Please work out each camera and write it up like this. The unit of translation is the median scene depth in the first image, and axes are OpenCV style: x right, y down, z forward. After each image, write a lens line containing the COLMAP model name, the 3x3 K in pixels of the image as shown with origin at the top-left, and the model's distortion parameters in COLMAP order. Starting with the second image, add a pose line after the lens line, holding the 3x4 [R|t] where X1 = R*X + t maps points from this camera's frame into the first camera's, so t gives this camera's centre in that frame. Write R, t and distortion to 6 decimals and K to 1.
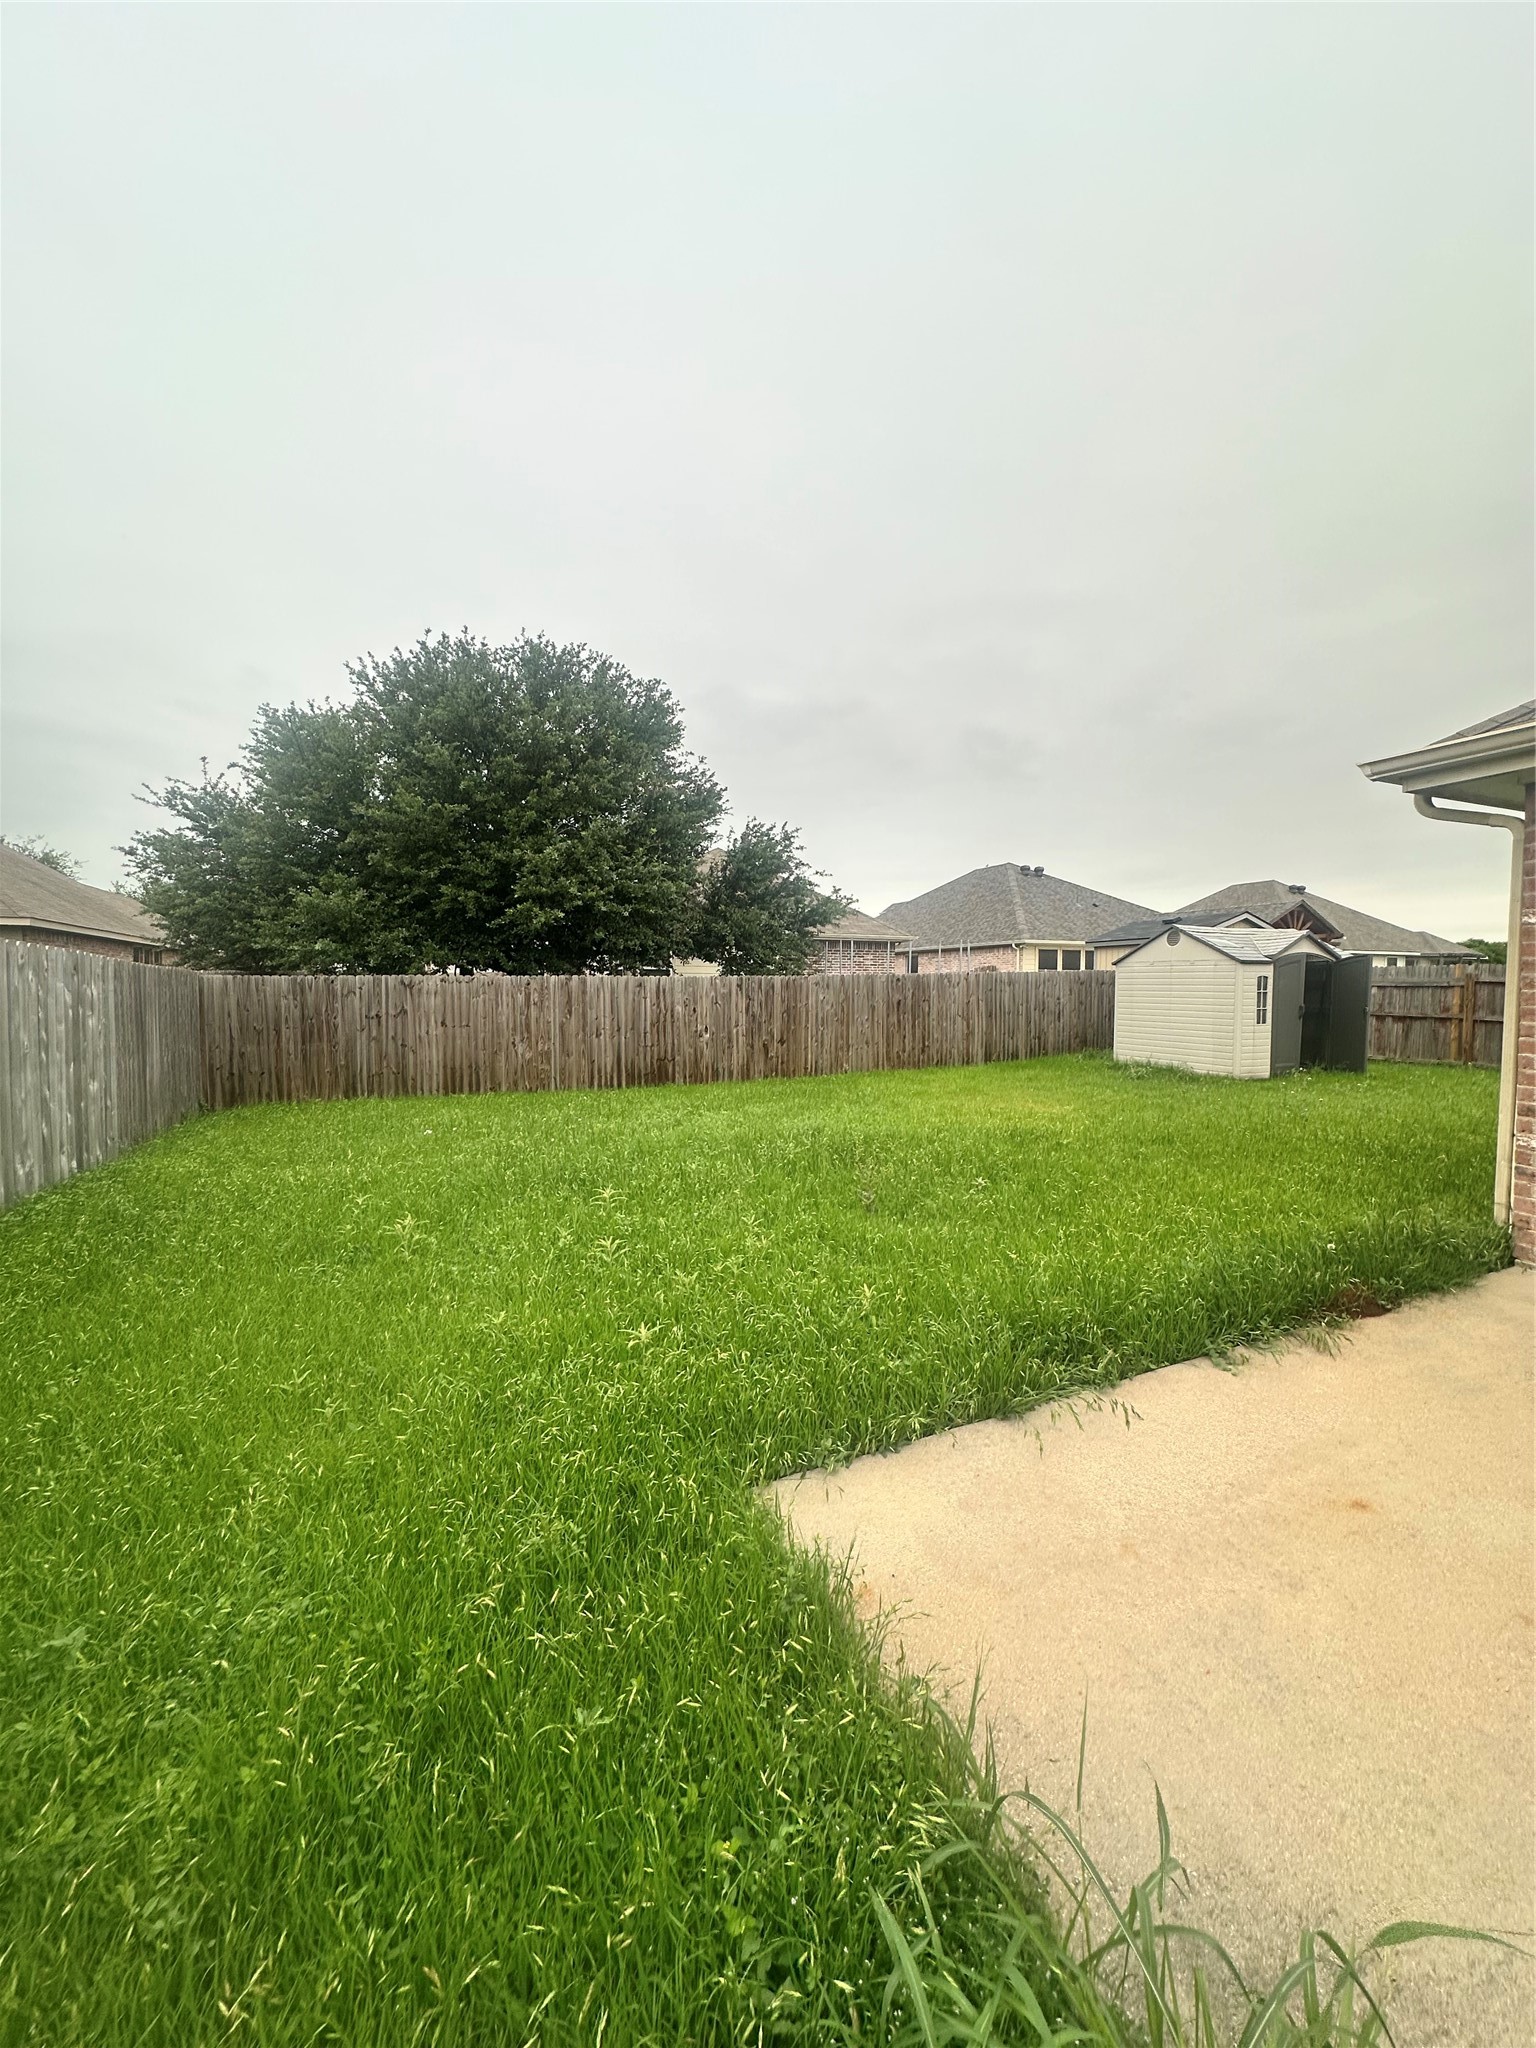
lens RADIAL K [[815.3, 0, 765.0], [0, 815.3, 1024.7], [0, 0, 1]] dist [0.001471, 0.000562]
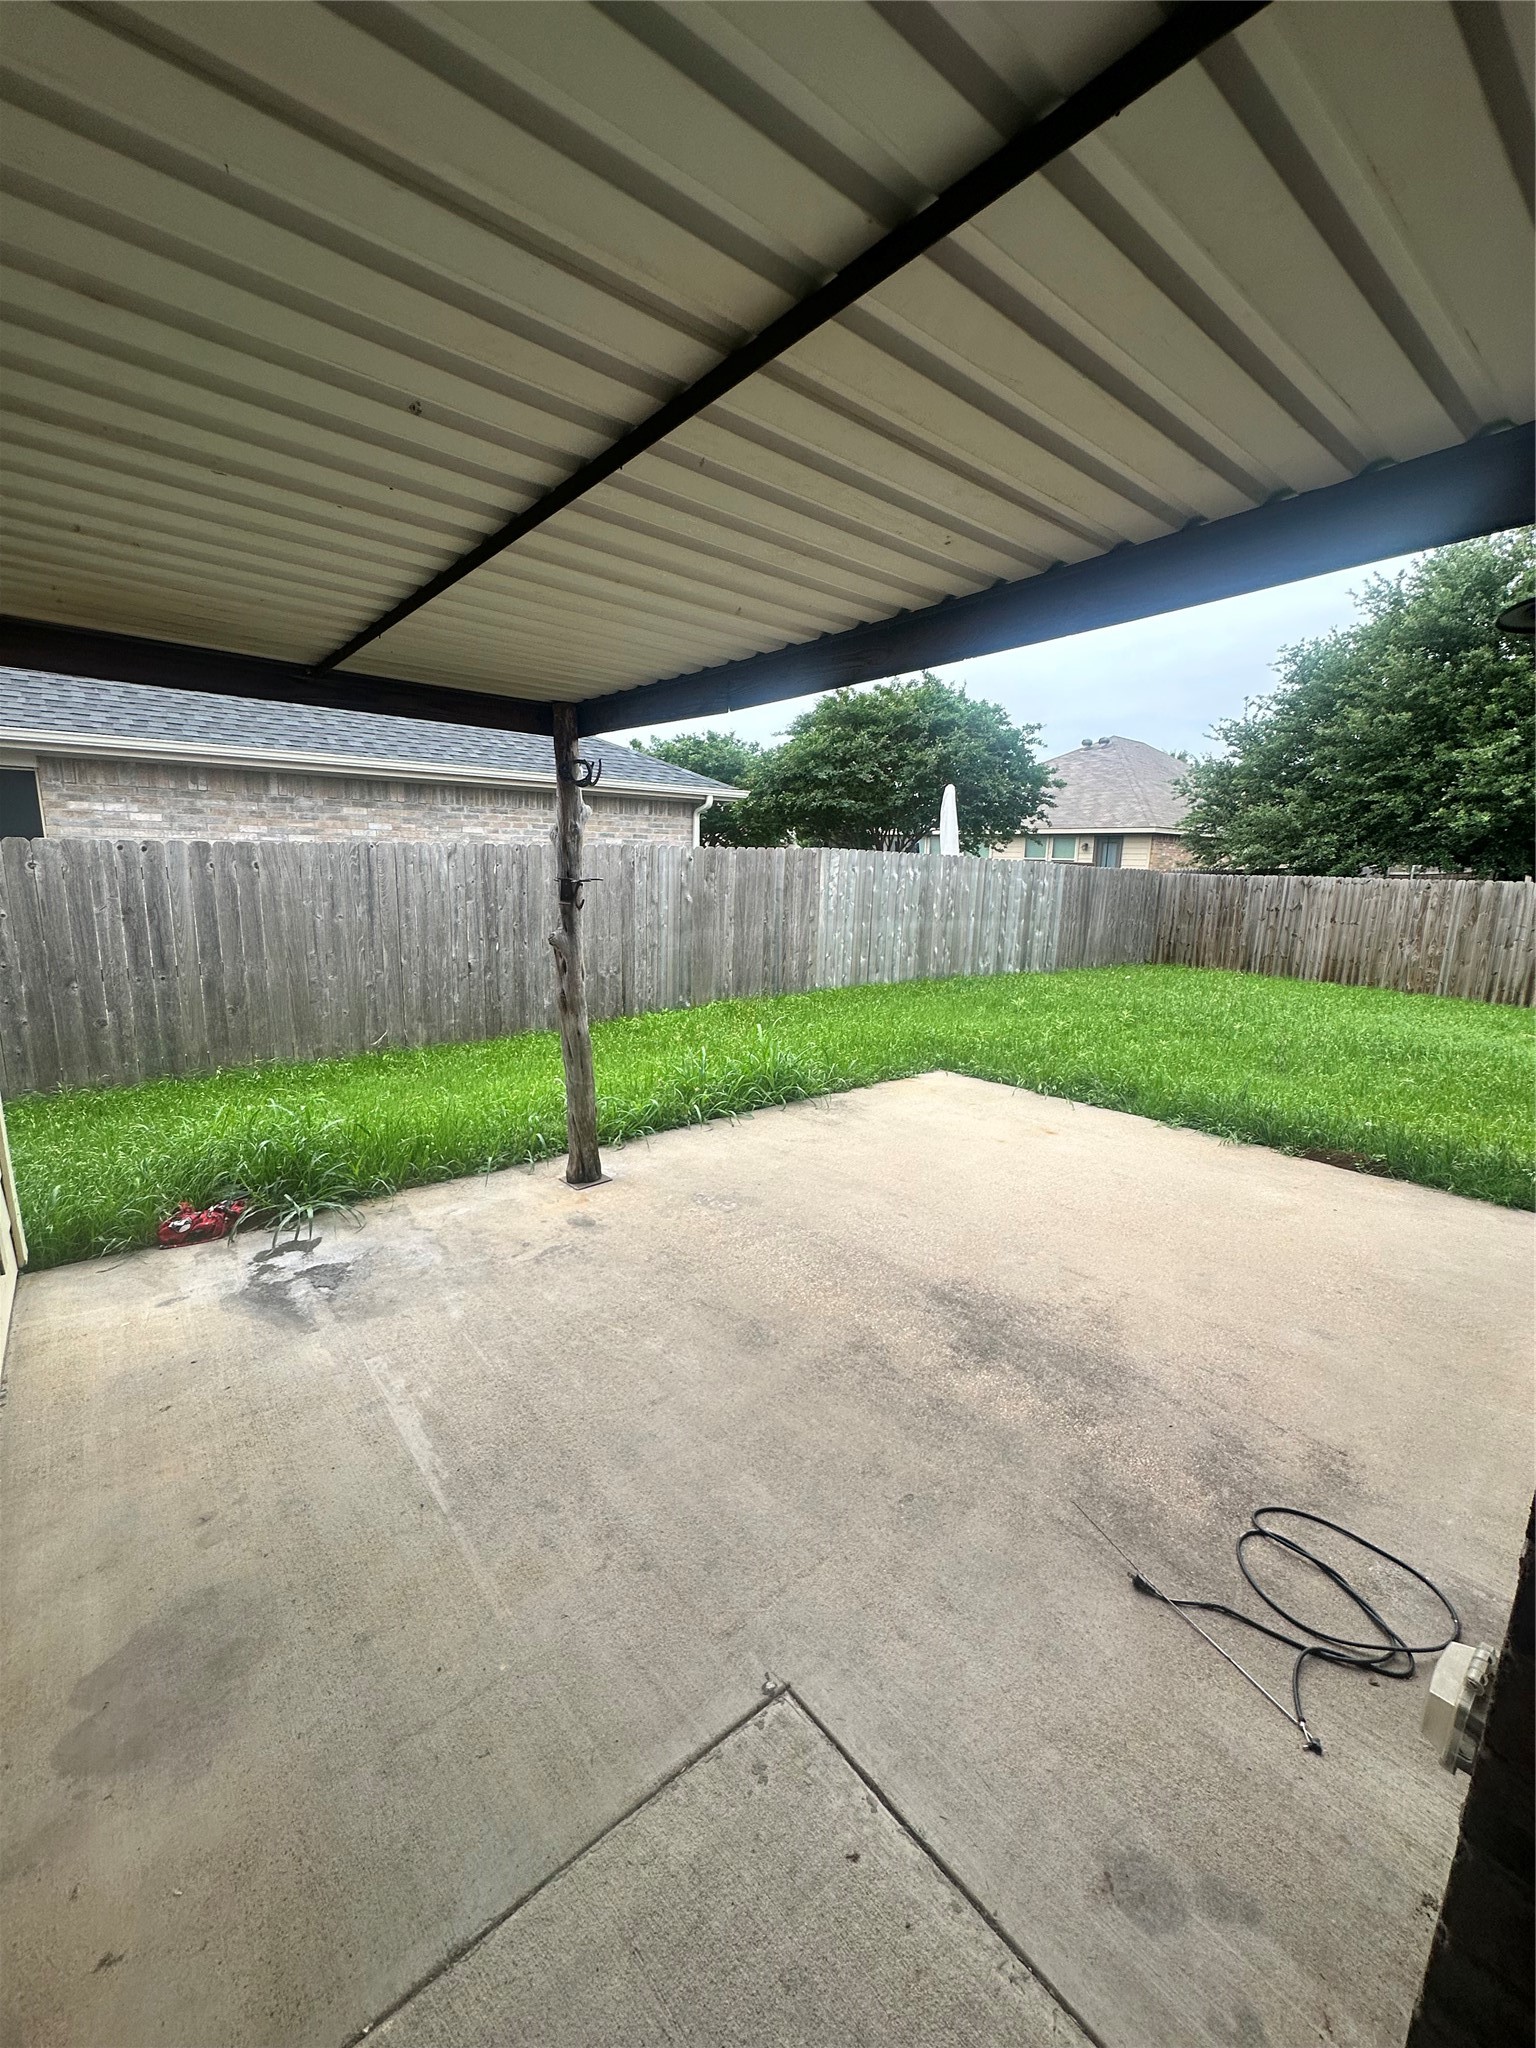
lens RADIAL K [[815.3, 0, 762.4], [0, 815.3, 1023.0], [0, 0, 1]] dist [0.001471, 0.000562]
pose [[0.279287, 0.196852, -0.939813, 0.485784], [-0.069876, 0.980331, 0.184574, -0.015128], [0.957662, 0.014122, 0.287549, -0.091740]]
